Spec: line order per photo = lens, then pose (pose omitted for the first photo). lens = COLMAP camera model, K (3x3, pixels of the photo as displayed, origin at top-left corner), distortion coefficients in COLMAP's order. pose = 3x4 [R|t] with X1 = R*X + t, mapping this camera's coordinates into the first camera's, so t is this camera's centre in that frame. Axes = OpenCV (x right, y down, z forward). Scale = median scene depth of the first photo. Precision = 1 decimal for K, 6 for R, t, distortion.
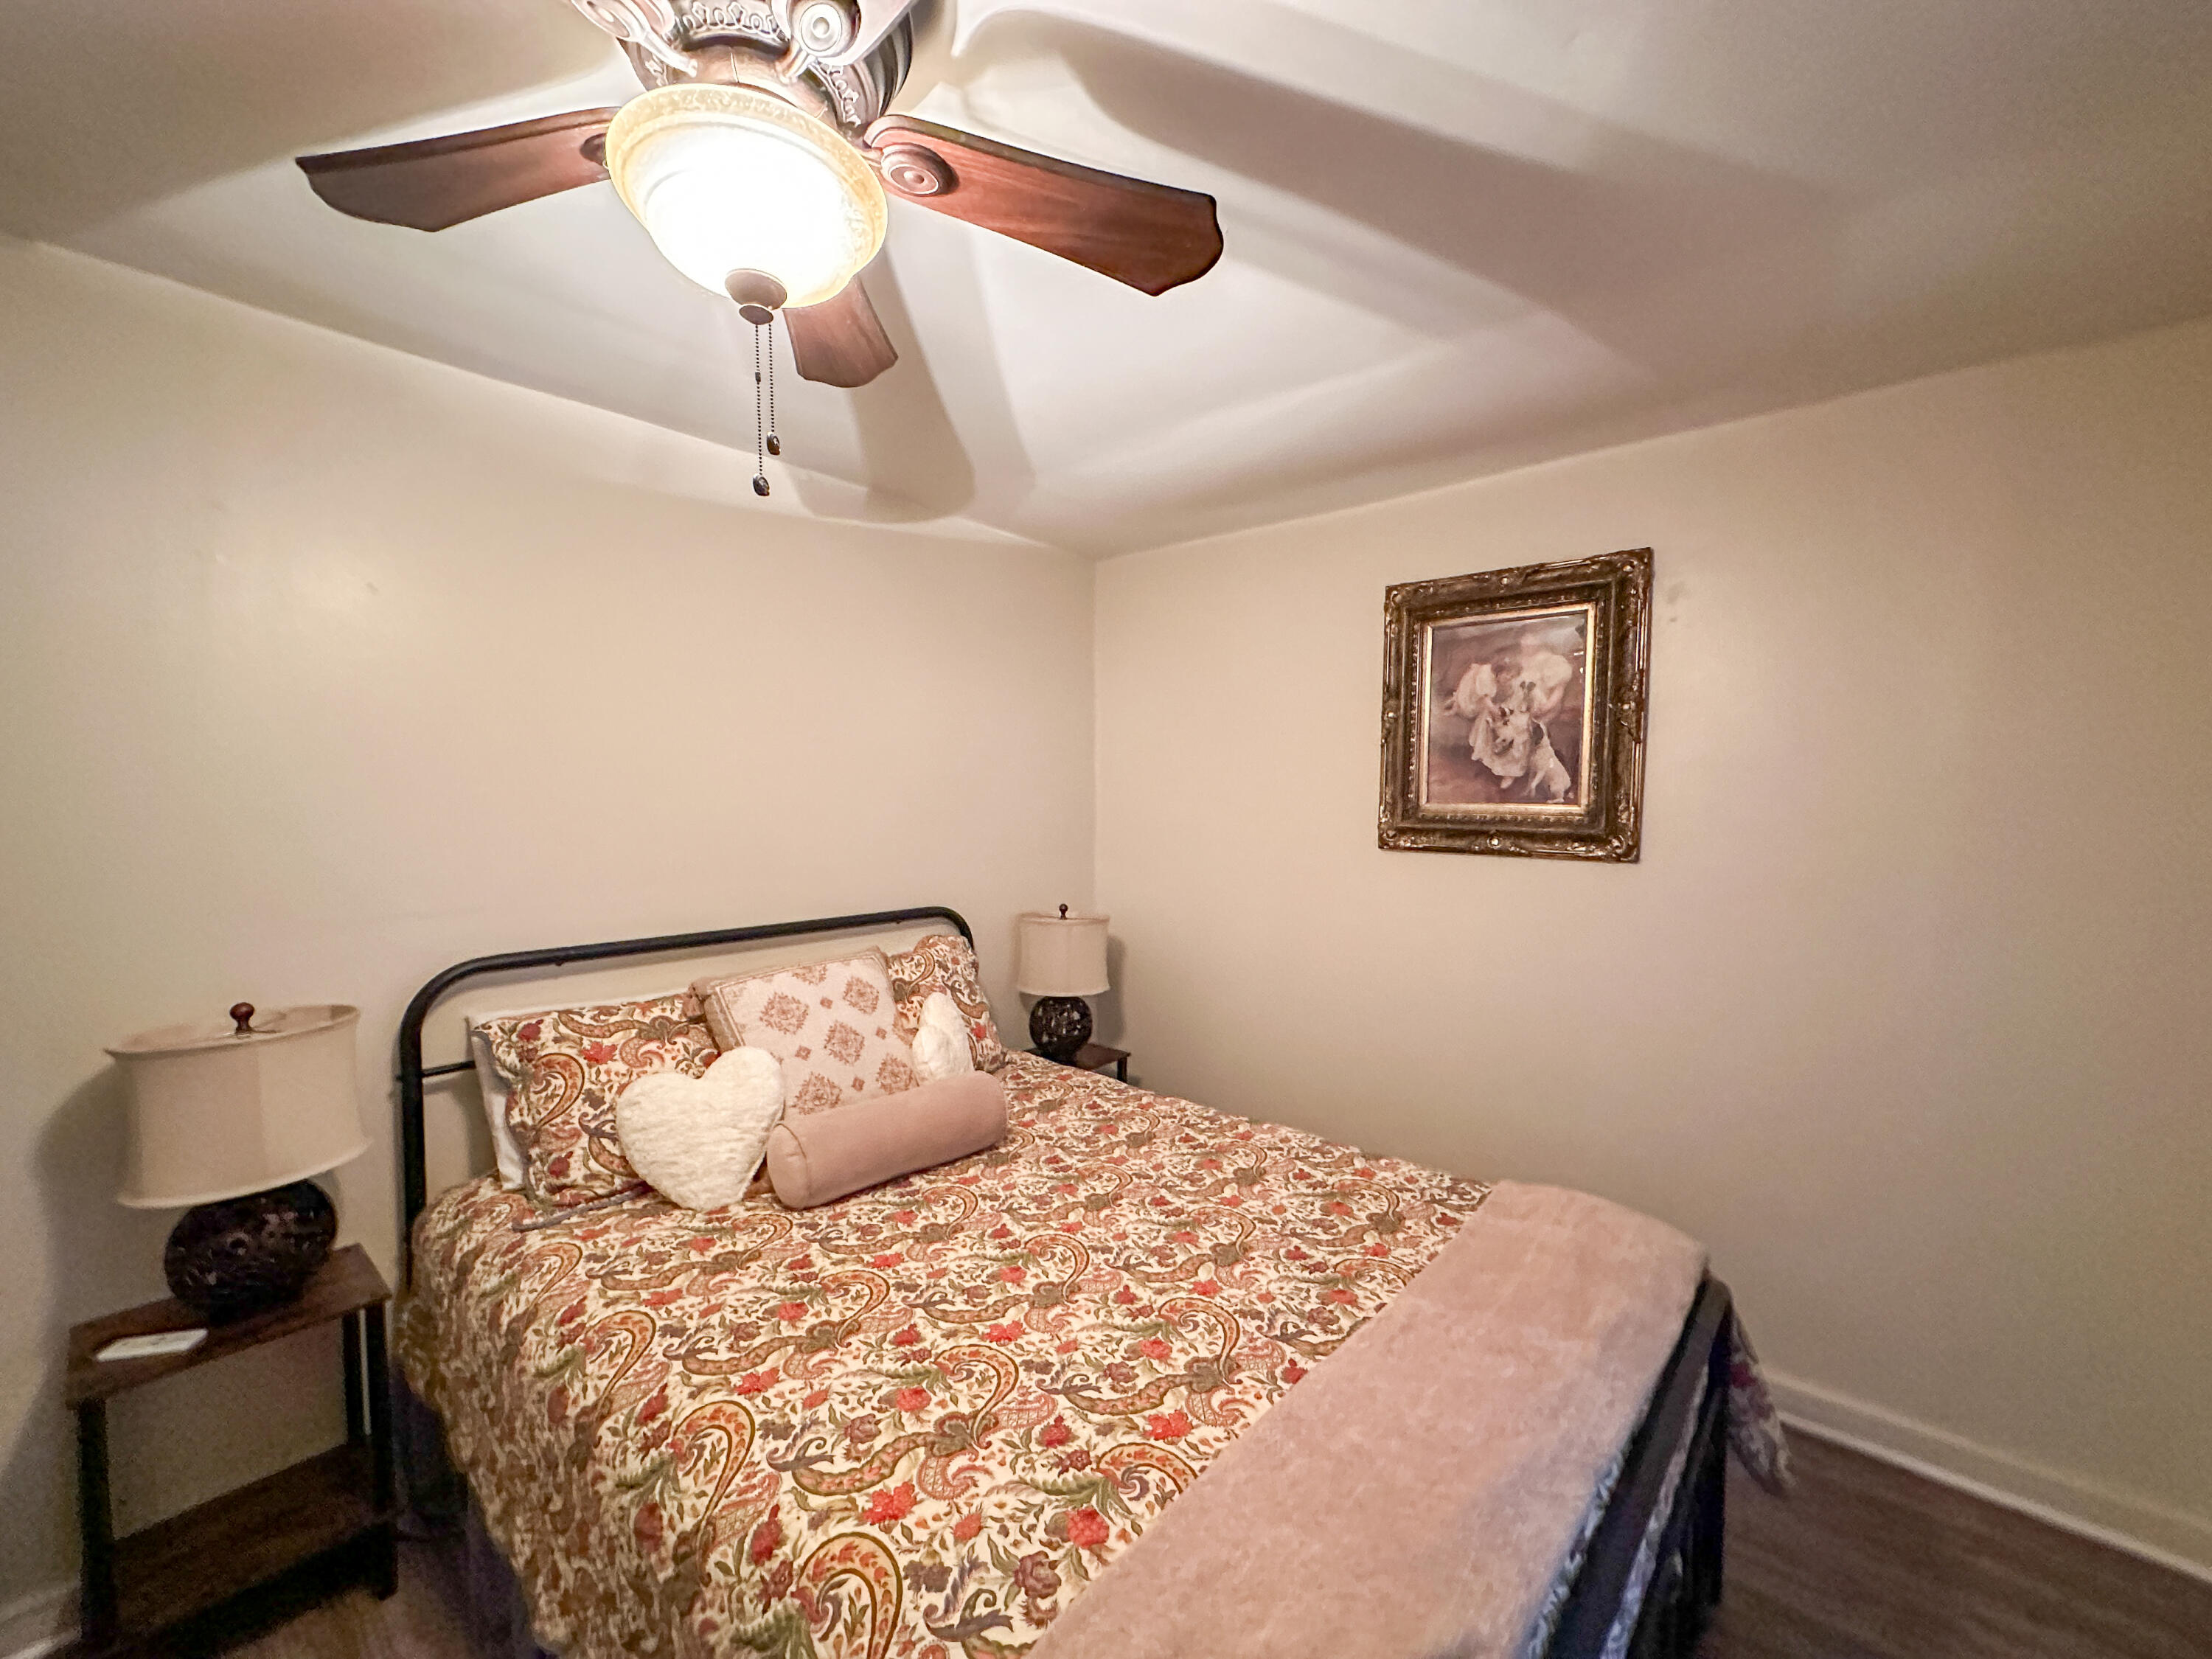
lens RADIAL K [[883.6, 0, 1109.4], [0, 883.6, 835.4], [0, 0, 1]] dist [0.000462, 0.000334]
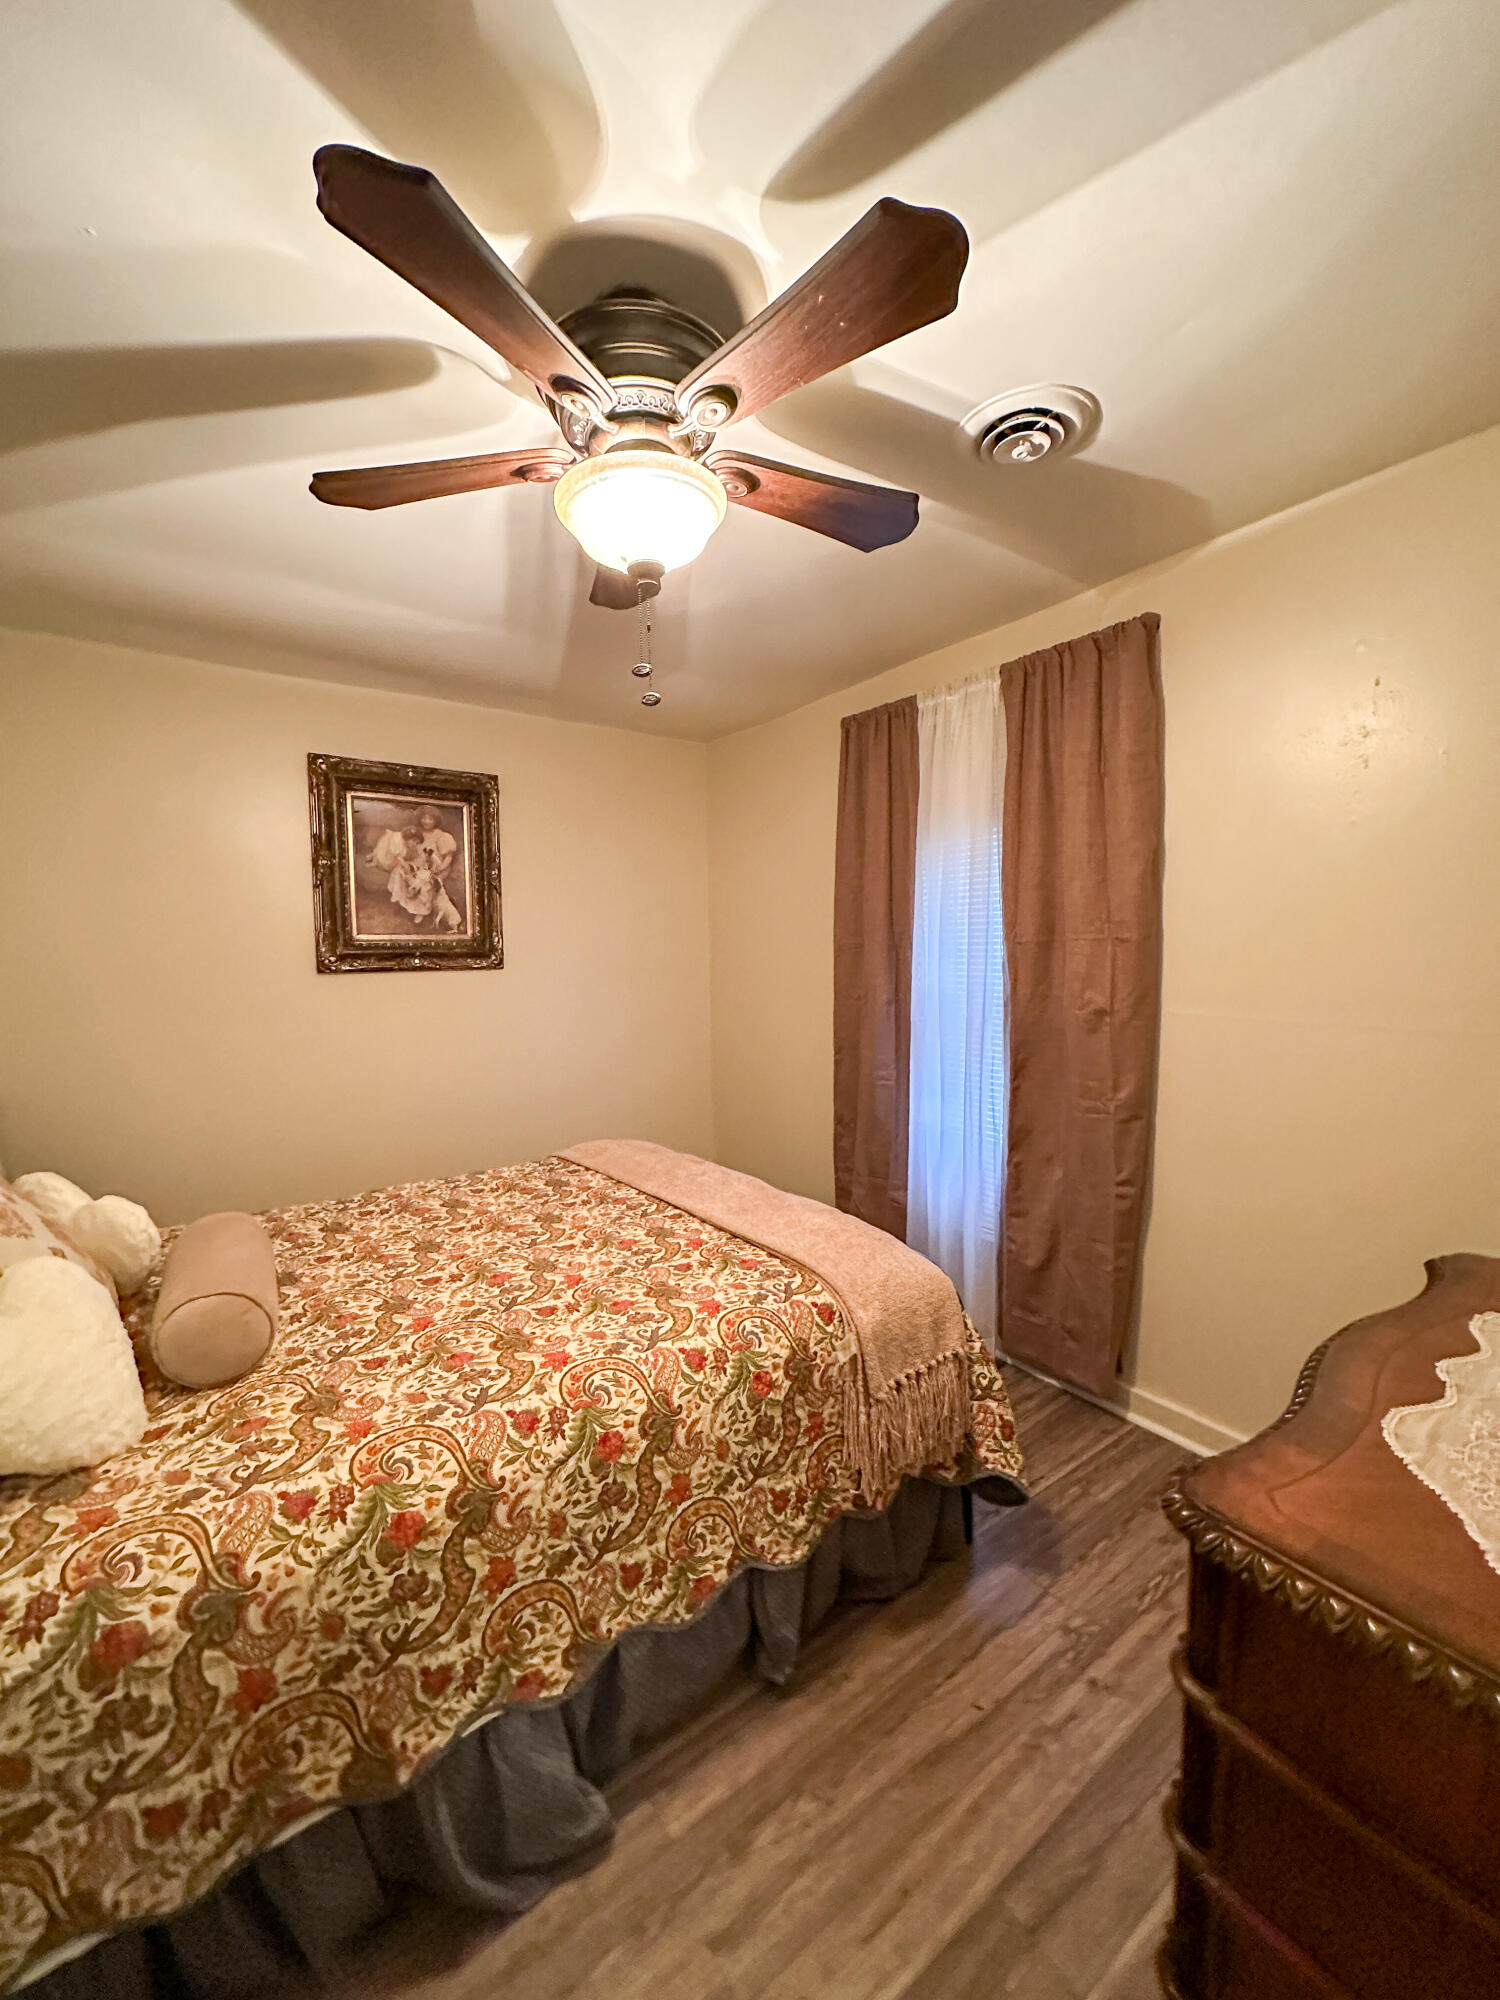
lens RADIAL K [[784.4, 0, 749.8], [0, 784.4, 1004.7], [0, 0, 1]] dist [-0.000651, -0.000041]
pose [[0.223115, -0.085971, 0.970994, -0.708719], [0.062230, 0.995328, 0.073826, 0.018404], [-0.972804, 0.043953, 0.227422, 0.224054]]
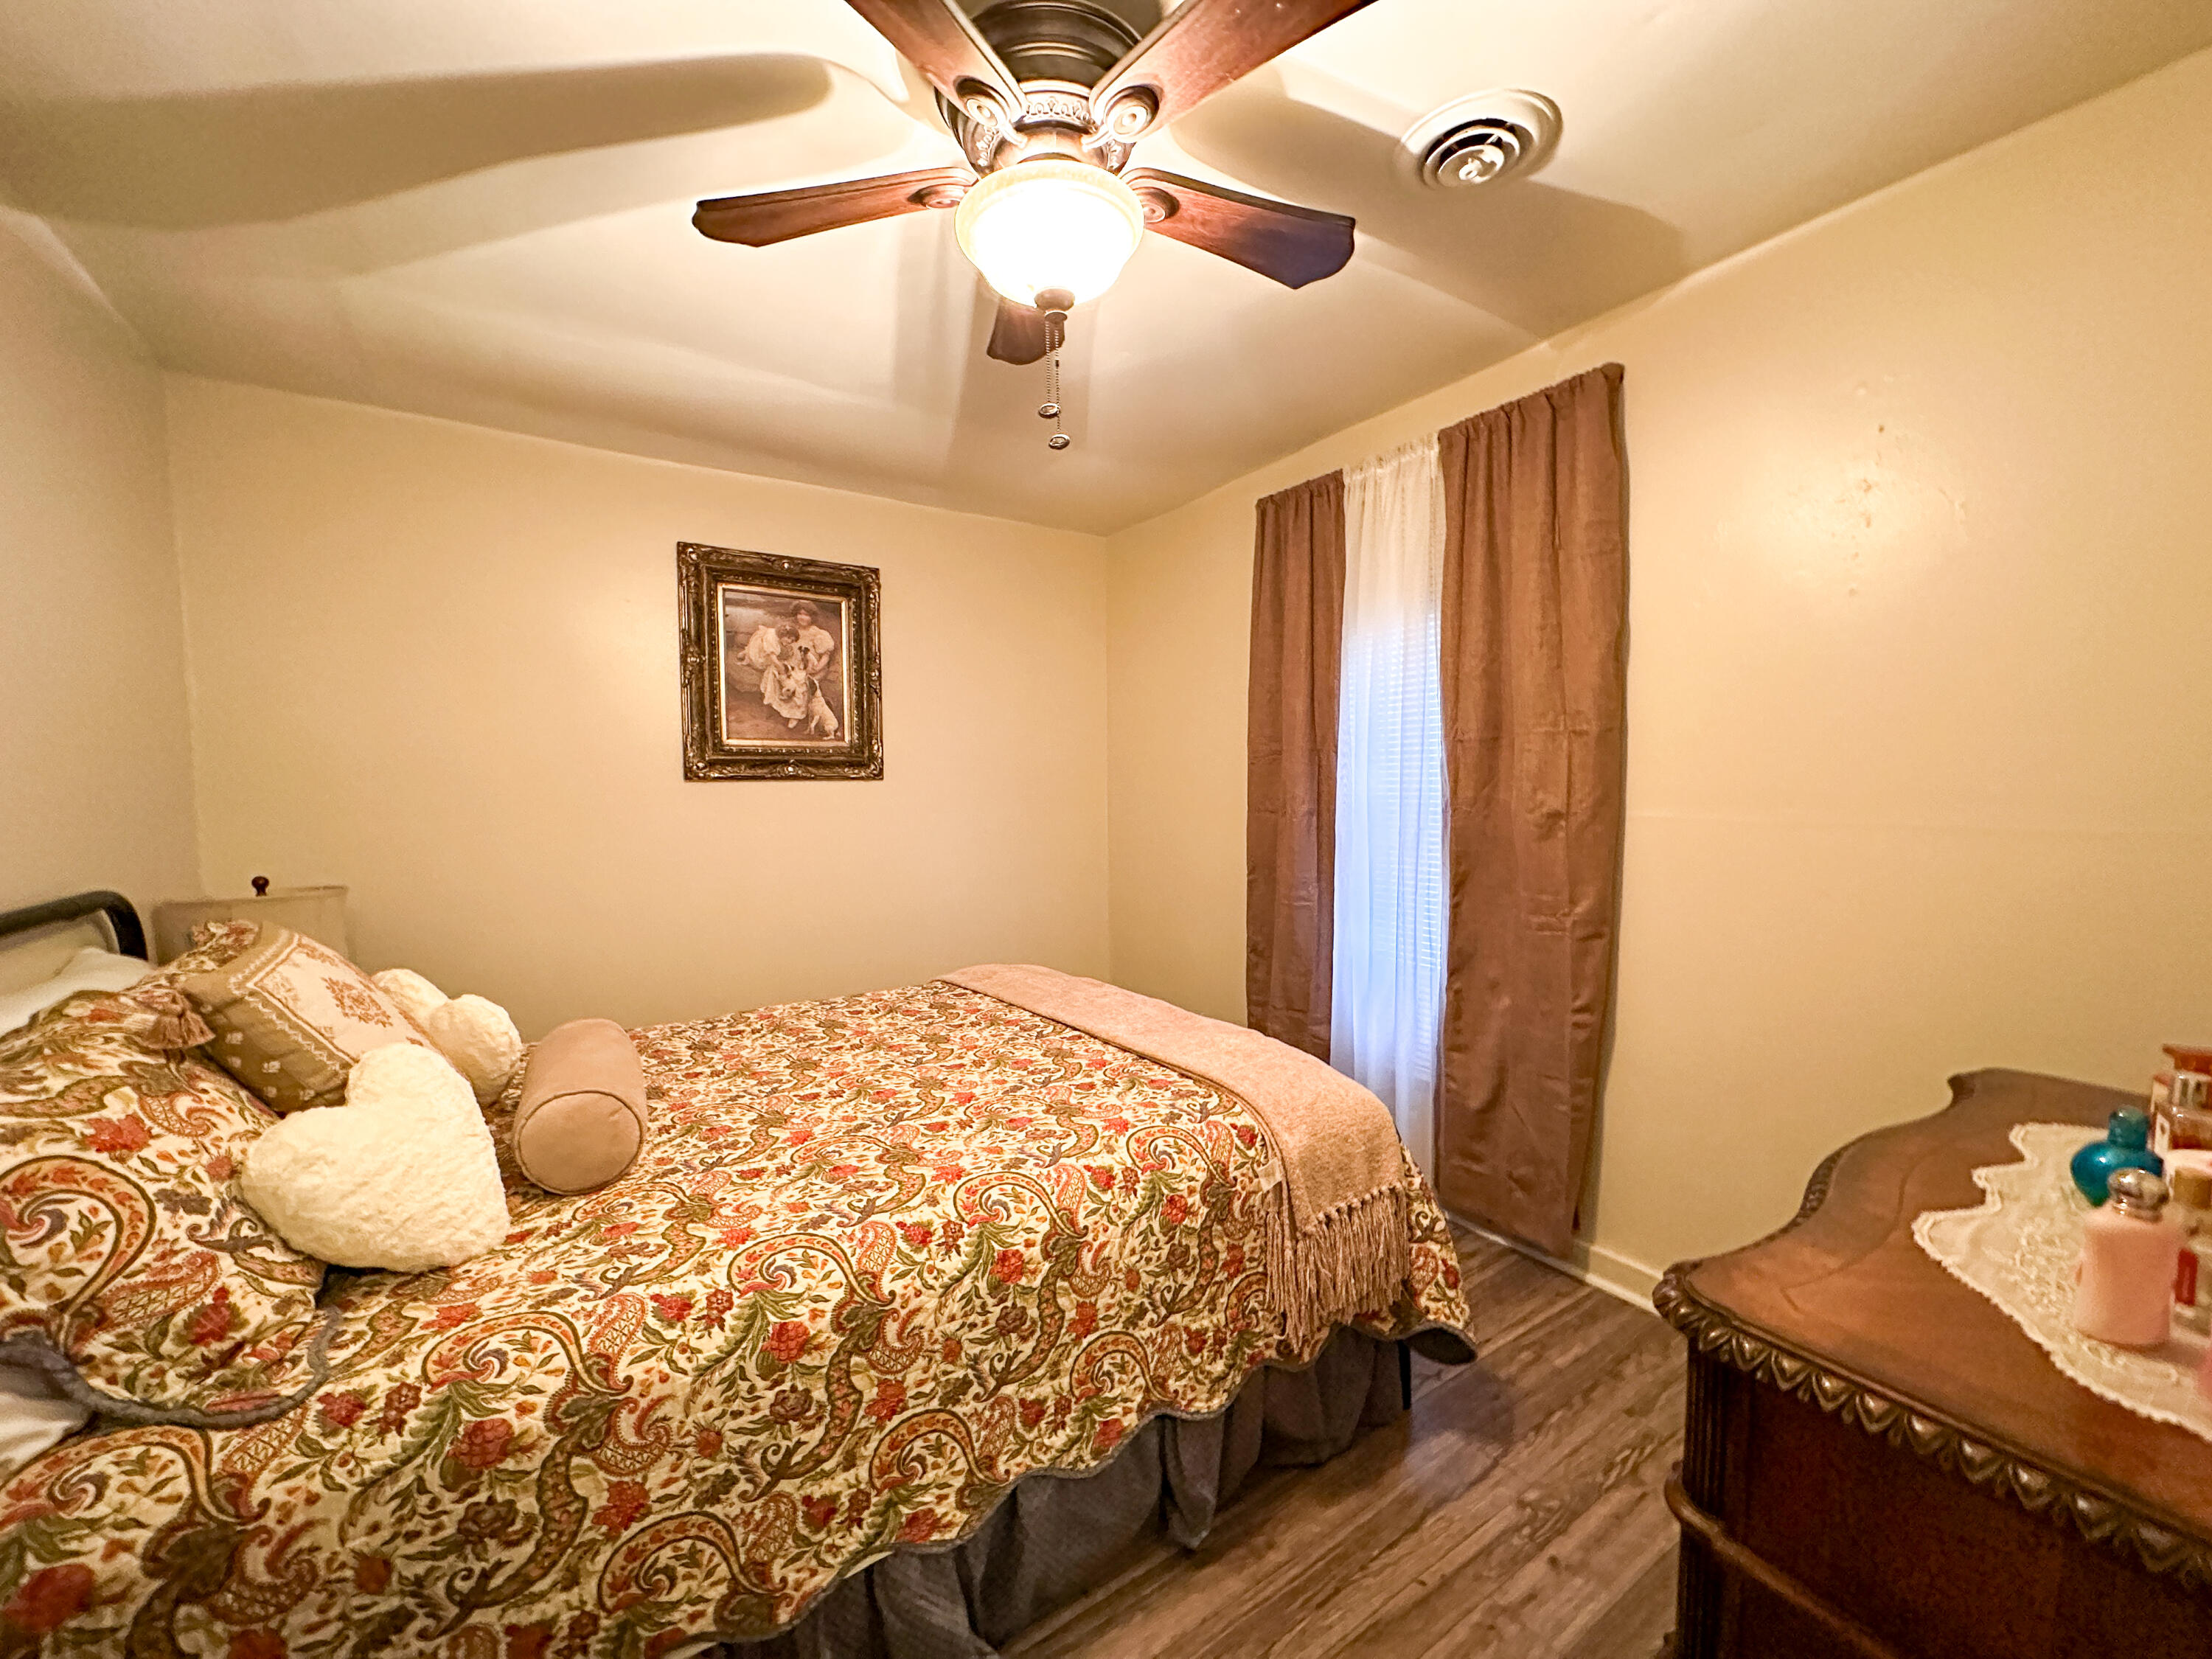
lens RADIAL K [[867.5, 0, 1109.8], [0, 867.5, 836.1], [0, 0, 1]] dist [-0.000651, -0.000041]
pose [[0.262011, -0.072951, 0.962304, -0.712514], [0.059570, 0.996460, 0.059321, 0.061587], [-0.963225, 0.041781, 0.265429, 0.240423]]
